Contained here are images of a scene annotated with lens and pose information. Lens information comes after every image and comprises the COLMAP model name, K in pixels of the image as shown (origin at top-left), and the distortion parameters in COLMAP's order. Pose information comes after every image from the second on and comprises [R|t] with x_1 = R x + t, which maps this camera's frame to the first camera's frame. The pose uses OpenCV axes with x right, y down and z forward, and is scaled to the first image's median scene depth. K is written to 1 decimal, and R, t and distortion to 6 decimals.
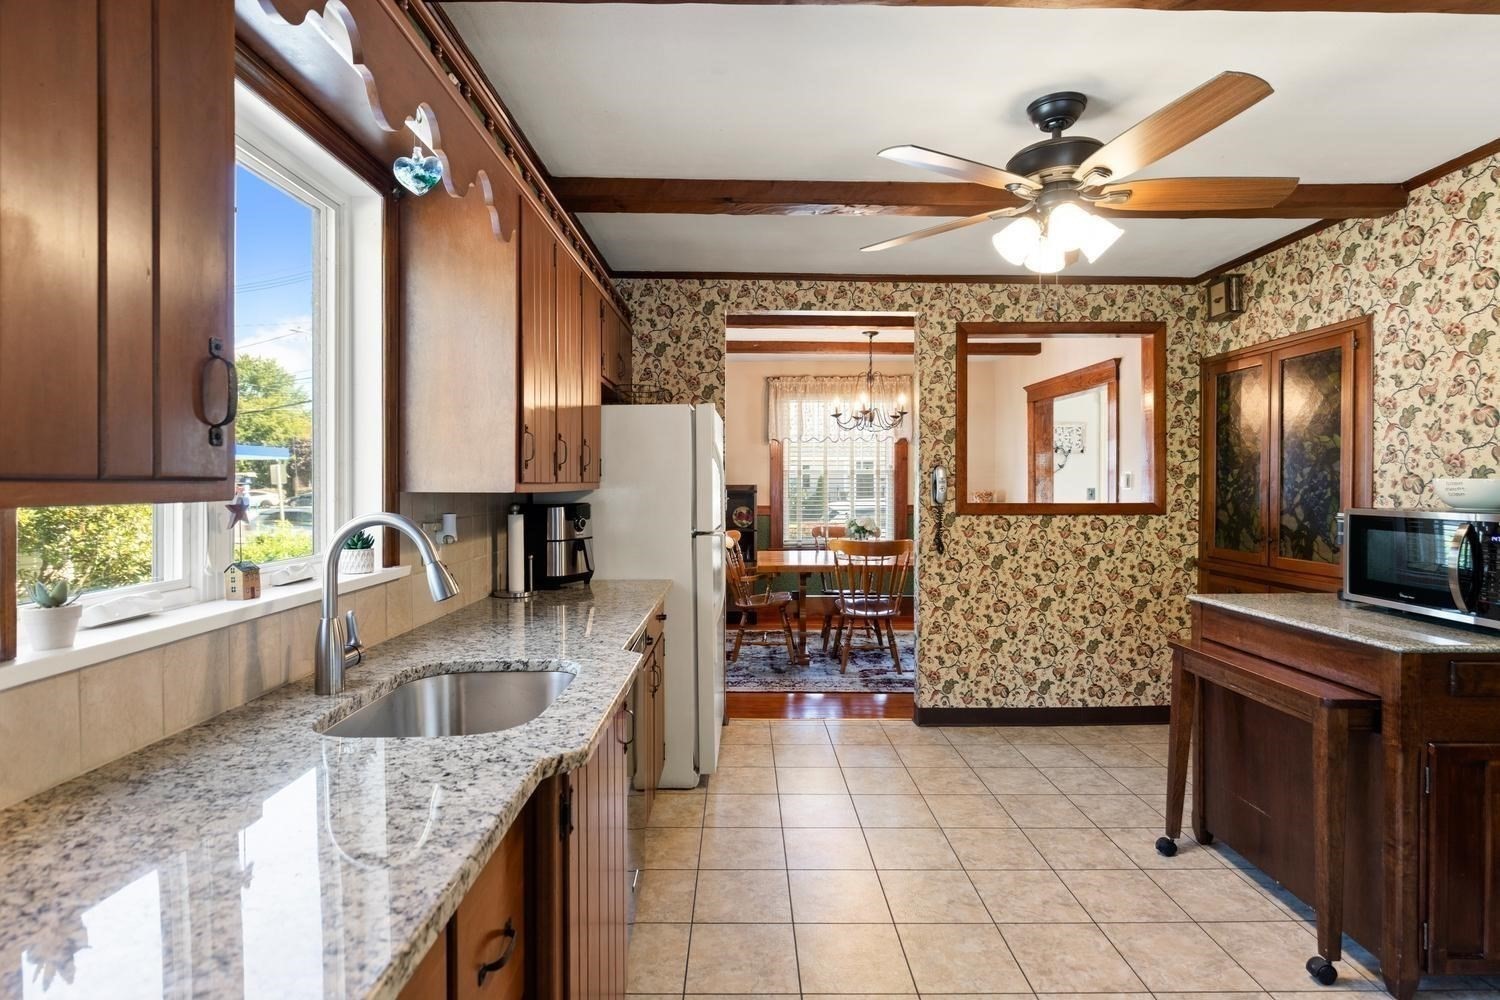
lens RADIAL K [[741.1, 0, 751.2], [0, 741.1, 491.9], [0, 0, 1]] dist [-0.000339, -0.000004]
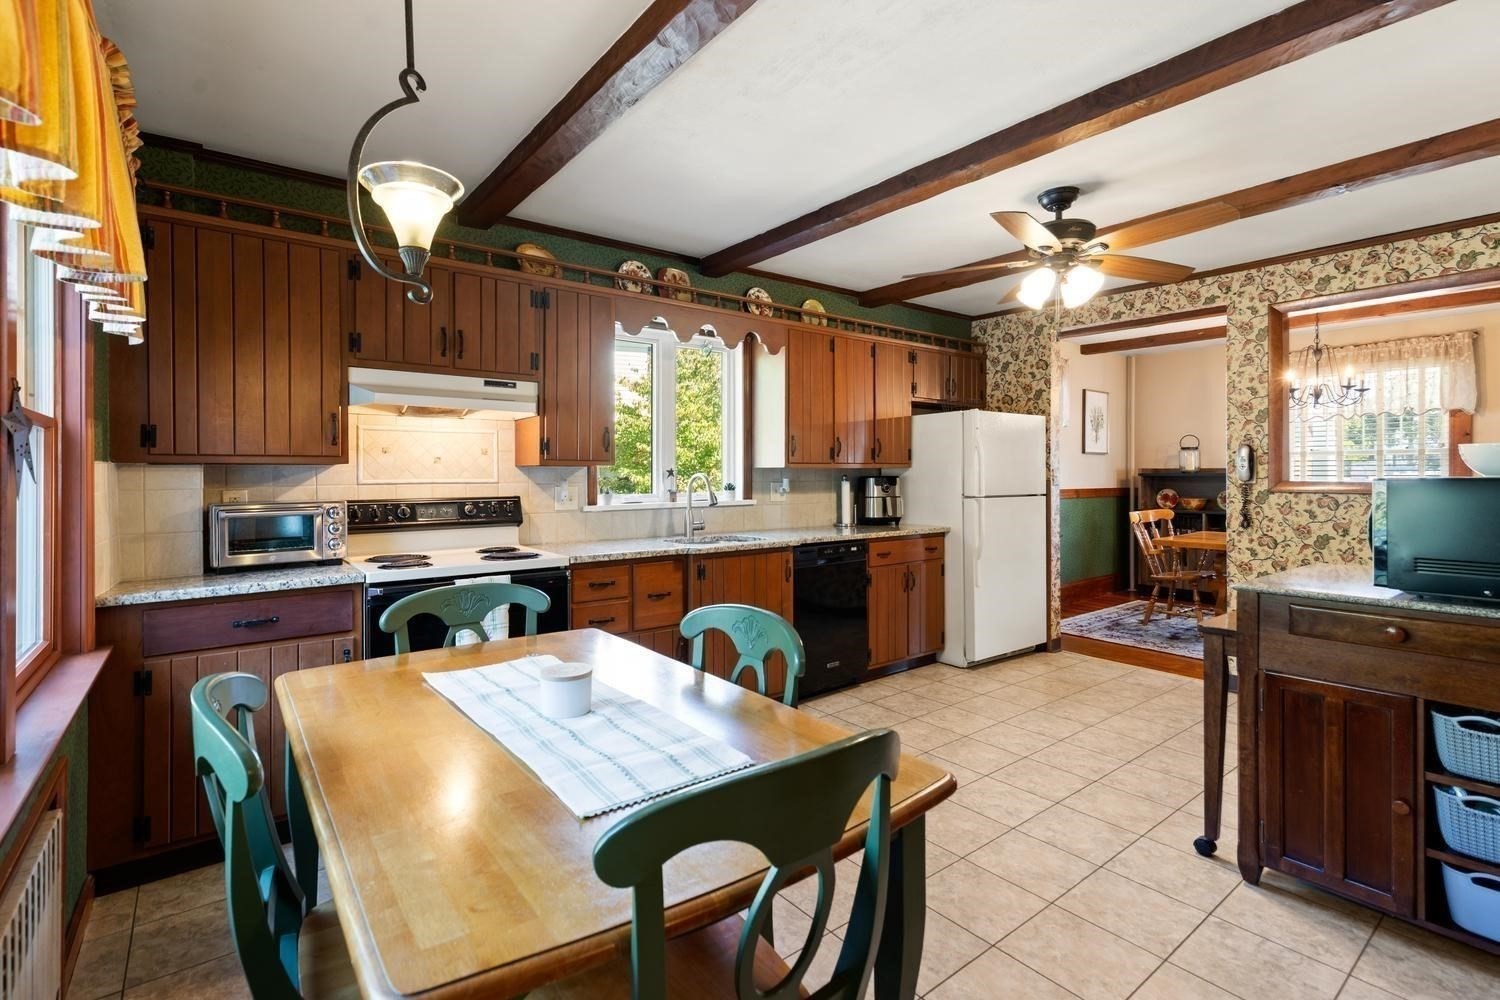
lens RADIAL K [[693.9, 0, 742.0], [0, 693.9, 482.8], [0, 0, 1]] dist [0.000818, 0.000277]
pose [[0.606345, 0.008292, -0.795158, 0.651661], [-0.008475, 0.999956, 0.003965, 0.021885], [0.795156, 0.004335, 0.606389, -0.172992]]
